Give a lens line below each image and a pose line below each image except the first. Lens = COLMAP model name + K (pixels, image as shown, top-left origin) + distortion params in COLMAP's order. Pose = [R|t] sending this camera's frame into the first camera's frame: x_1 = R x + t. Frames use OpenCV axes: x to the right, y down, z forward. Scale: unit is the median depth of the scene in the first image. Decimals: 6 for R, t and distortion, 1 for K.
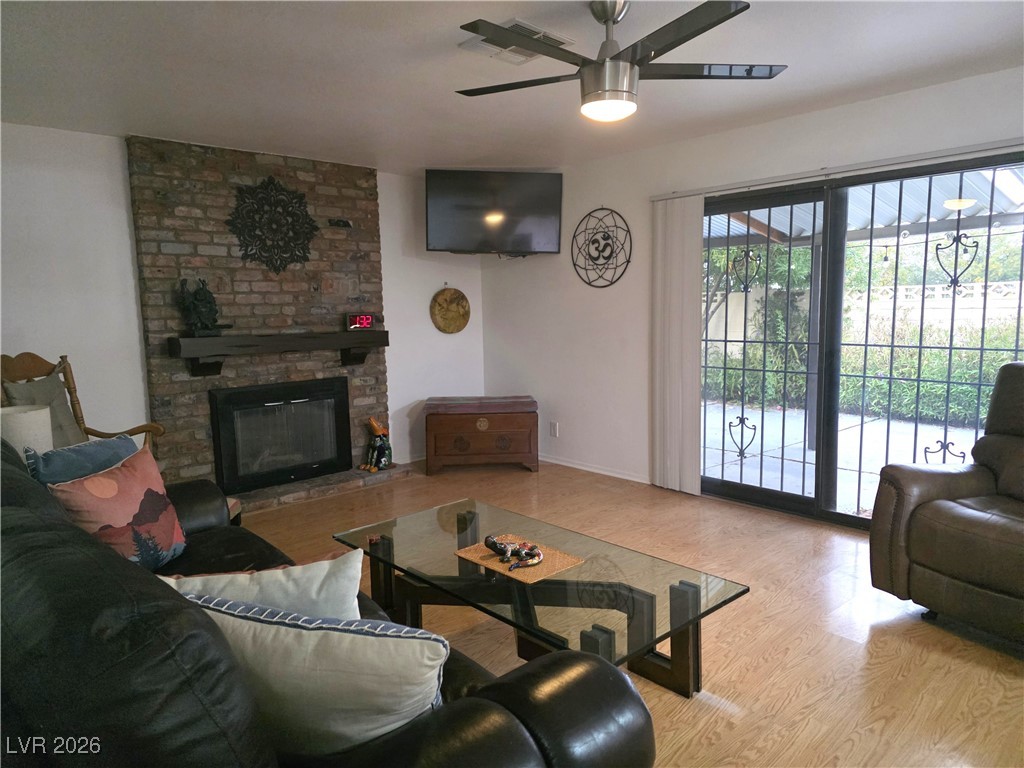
lens RADIAL K [[678.4, 0, 512.0], [0, 678.4, 384.0], [0, 0, 1]] dist [0.098705, -0.170273]
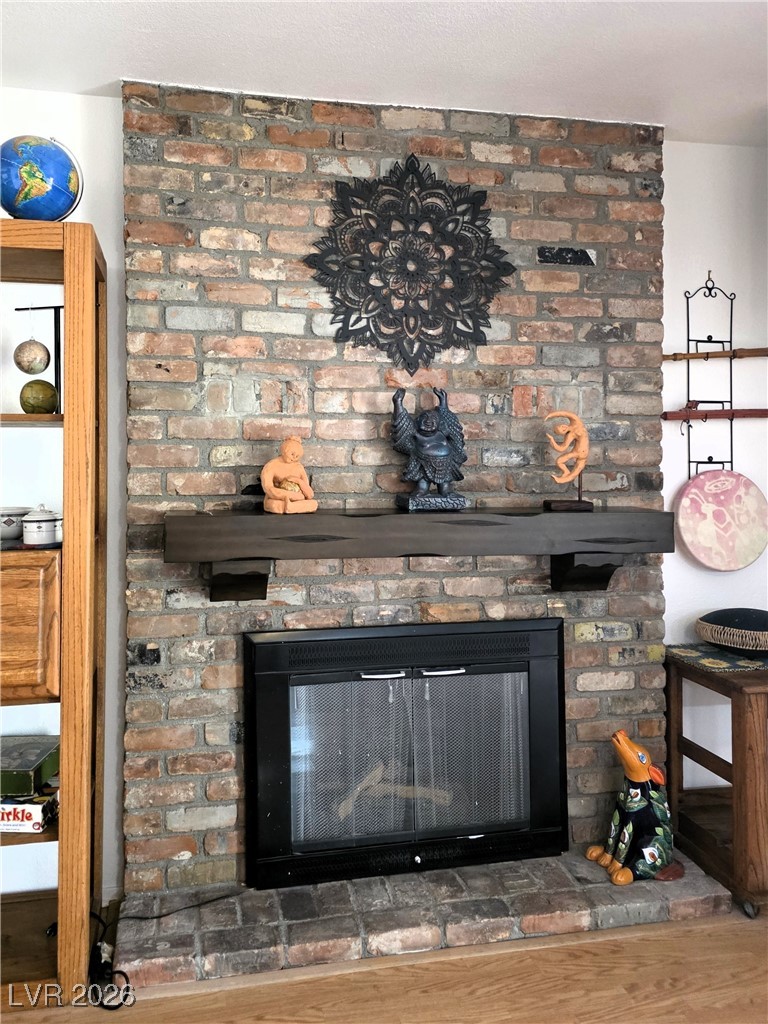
lens RADIAL K [[812.0, 0, 338.6], [0, 812.0, 444.6], [0, 0, 1]] dist [0.097702, -0.144857]
pose [[0.855634, 0.017286, -0.517293, -0.112033], [-0.077282, 0.992505, -0.094664, -0.062271], [0.511780, 0.120975, 0.850557, 0.537142]]
